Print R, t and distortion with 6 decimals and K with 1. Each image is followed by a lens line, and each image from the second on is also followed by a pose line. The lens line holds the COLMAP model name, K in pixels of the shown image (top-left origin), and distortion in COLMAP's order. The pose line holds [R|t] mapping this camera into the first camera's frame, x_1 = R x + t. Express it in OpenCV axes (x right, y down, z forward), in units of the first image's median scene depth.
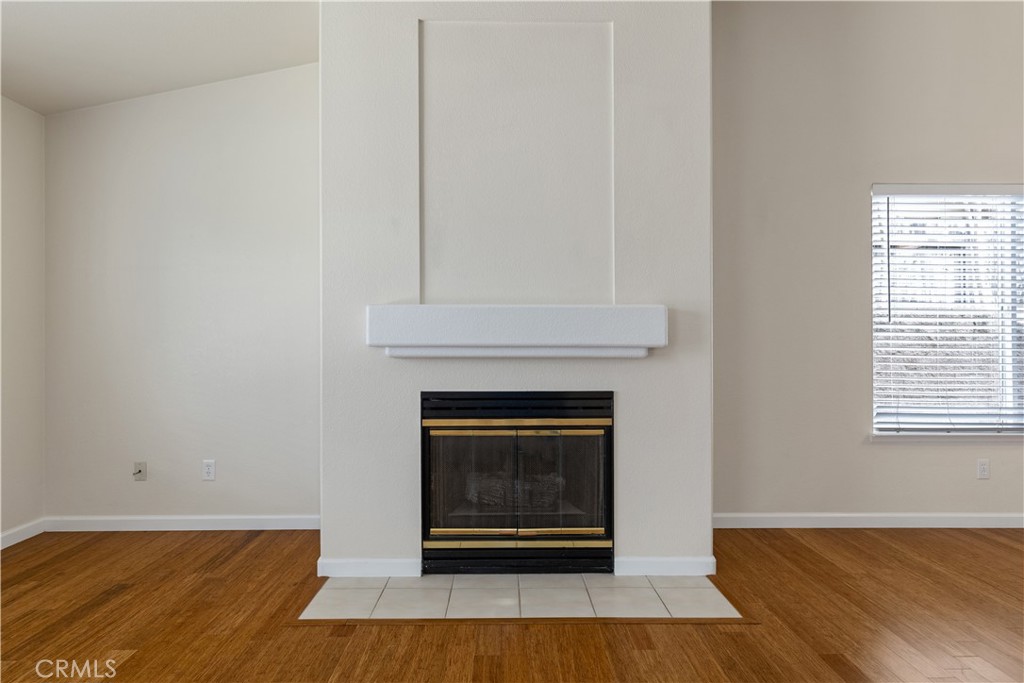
lens RADIAL K [[564.7, 0, 510.6], [0, 564.7, 343.2], [0, 0, 1]] dist [-0.001920, 0.005104]
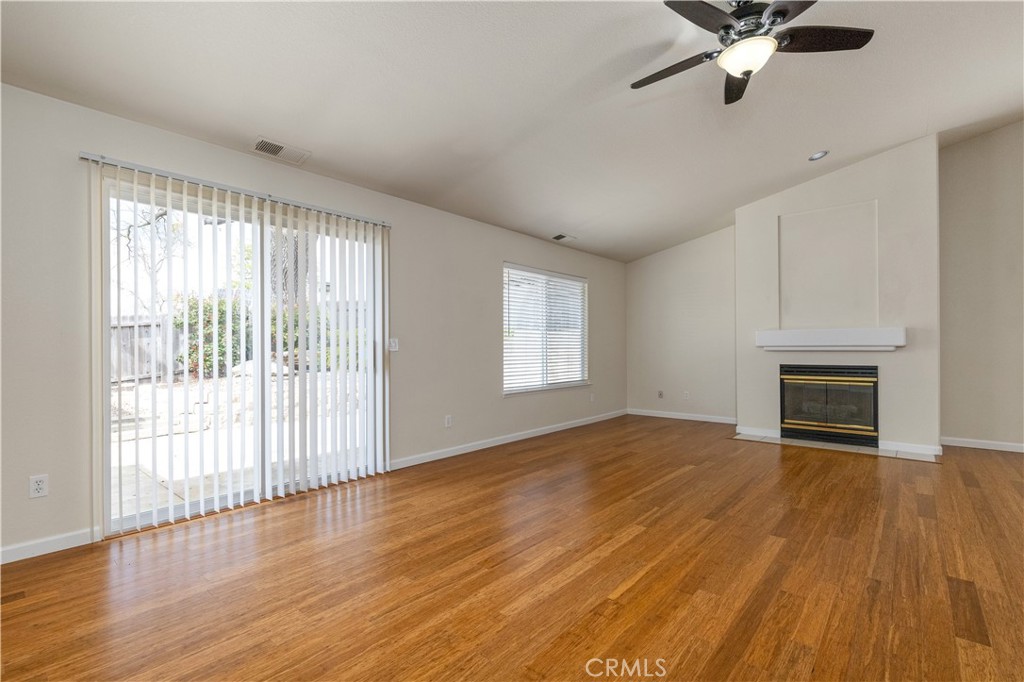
lens RADIAL K [[471.1, 0, 507.3], [0, 471.1, 350.6], [0, 0, 1]] dist [0.007185, -0.000707]
pose [[0.739958, -0.001276, -0.672652, 0.356268], [0.009764, 0.999913, 0.008845, -0.005365], [0.672582, -0.013113, 0.739906, -1.361892]]
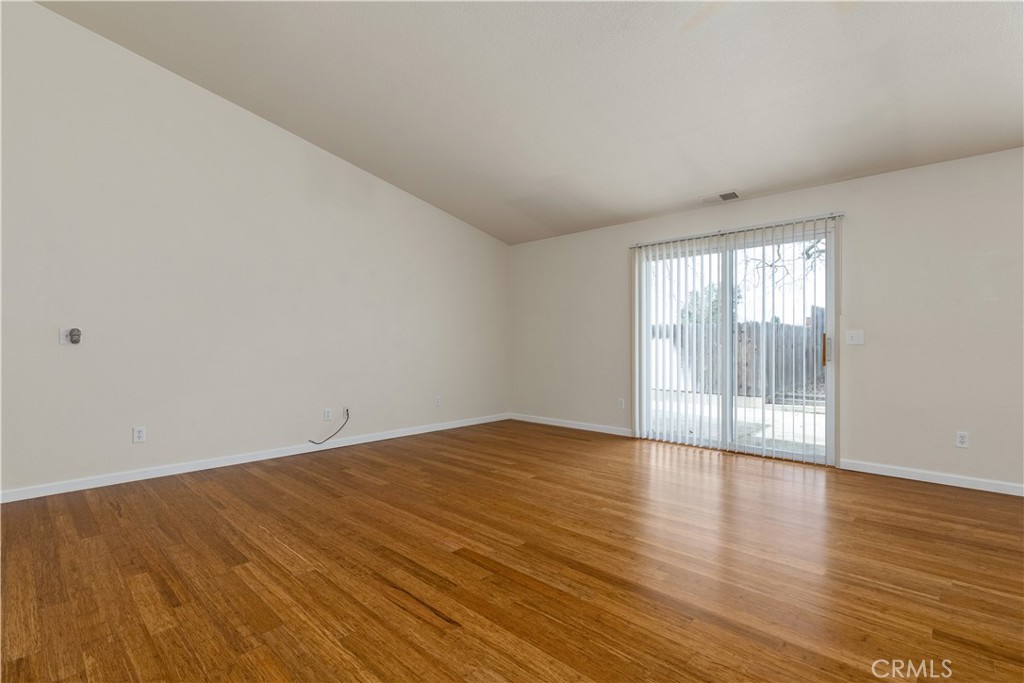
lens RADIAL K [[495.5, 0, 509.2], [0, 495.5, 345.7], [0, 0, 1]] dist [-0.000711, 0.001118]
pose [[-0.718076, 0.001435, -0.695964, 0.855143], [0.000439, 0.999999, 0.001609, 0.004286], [0.695965, 0.000849, -0.718075, -0.162955]]
